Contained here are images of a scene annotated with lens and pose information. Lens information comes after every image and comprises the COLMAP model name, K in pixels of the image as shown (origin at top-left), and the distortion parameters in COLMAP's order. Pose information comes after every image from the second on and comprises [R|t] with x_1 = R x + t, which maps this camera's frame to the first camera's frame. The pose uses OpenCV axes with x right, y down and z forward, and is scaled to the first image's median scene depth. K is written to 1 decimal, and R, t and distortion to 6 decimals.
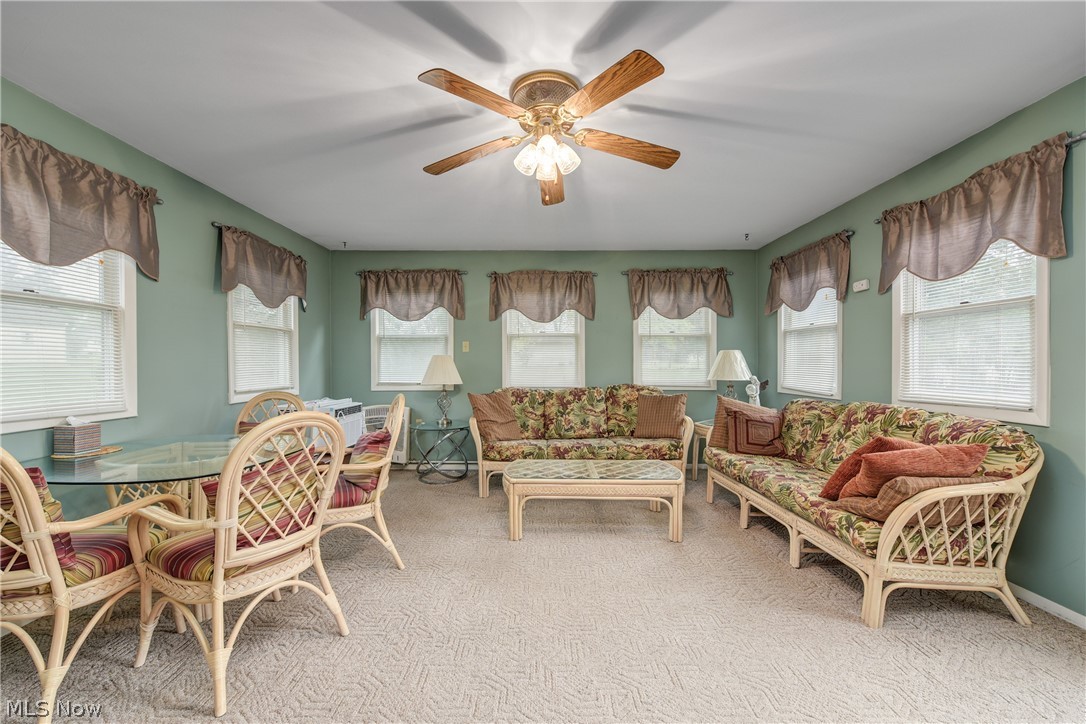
lens RADIAL K [[434.8, 0, 540.2], [0, 434.8, 363.4], [0, 0, 1]] dist [-0.002787, -0.000899]
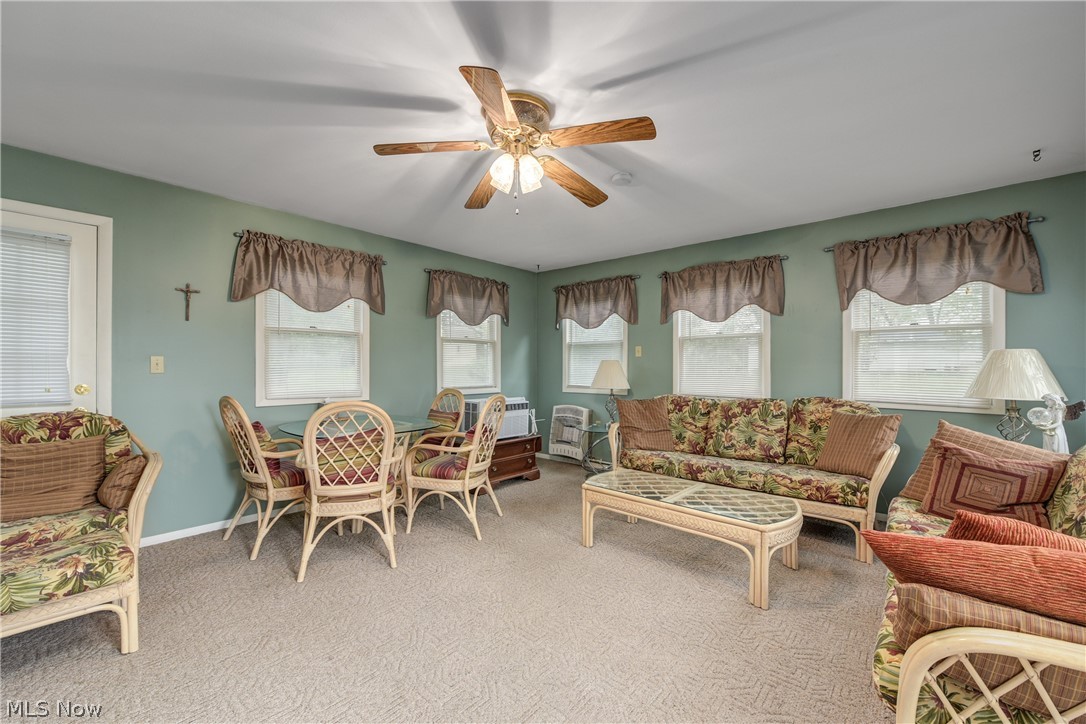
lens RADIAL K [[434.8, 0, 532.6], [0, 434.8, 366.7], [0, 0, 1]] dist [-0.002787, -0.000899]
pose [[0.752625, 0.004673, -0.658433, 0.356124], [-0.004425, 0.999988, 0.002039, -0.005404], [0.658435, 0.001379, 0.752637, 0.116872]]
